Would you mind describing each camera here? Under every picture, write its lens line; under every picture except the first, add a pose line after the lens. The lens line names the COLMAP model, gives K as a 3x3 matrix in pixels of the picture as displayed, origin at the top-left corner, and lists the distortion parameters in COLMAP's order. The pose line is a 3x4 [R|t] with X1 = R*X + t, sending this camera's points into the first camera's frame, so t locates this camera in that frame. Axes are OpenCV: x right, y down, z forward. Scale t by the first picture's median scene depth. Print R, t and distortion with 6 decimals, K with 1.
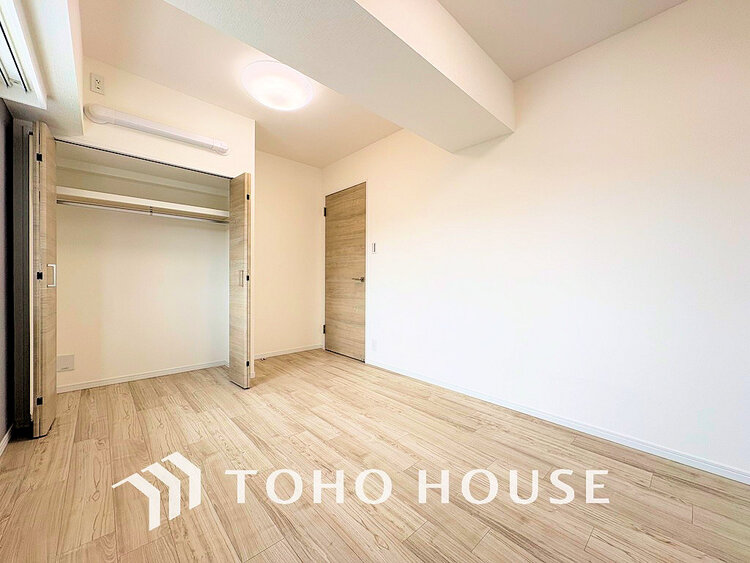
lens RADIAL K [[300.1, 0, 375.3], [0, 300.1, 280.1], [0, 0, 1]] dist [-0.000028, 0.000006]
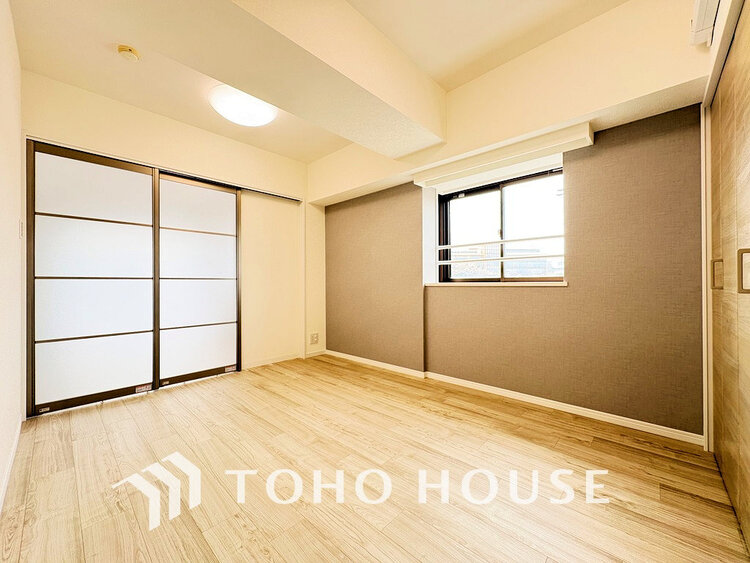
lens RADIAL K [[300.1, 0, 374.9], [0, 300.1, 281.1], [0, 0, 1]] dist [-0.000028, 0.000006]
pose [[-0.997382, -0.001187, -0.072304, -0.161891], [-0.001172, 0.999999, -0.000257, 0.003943], [0.072304, -0.000171, -0.997383, 1.929286]]
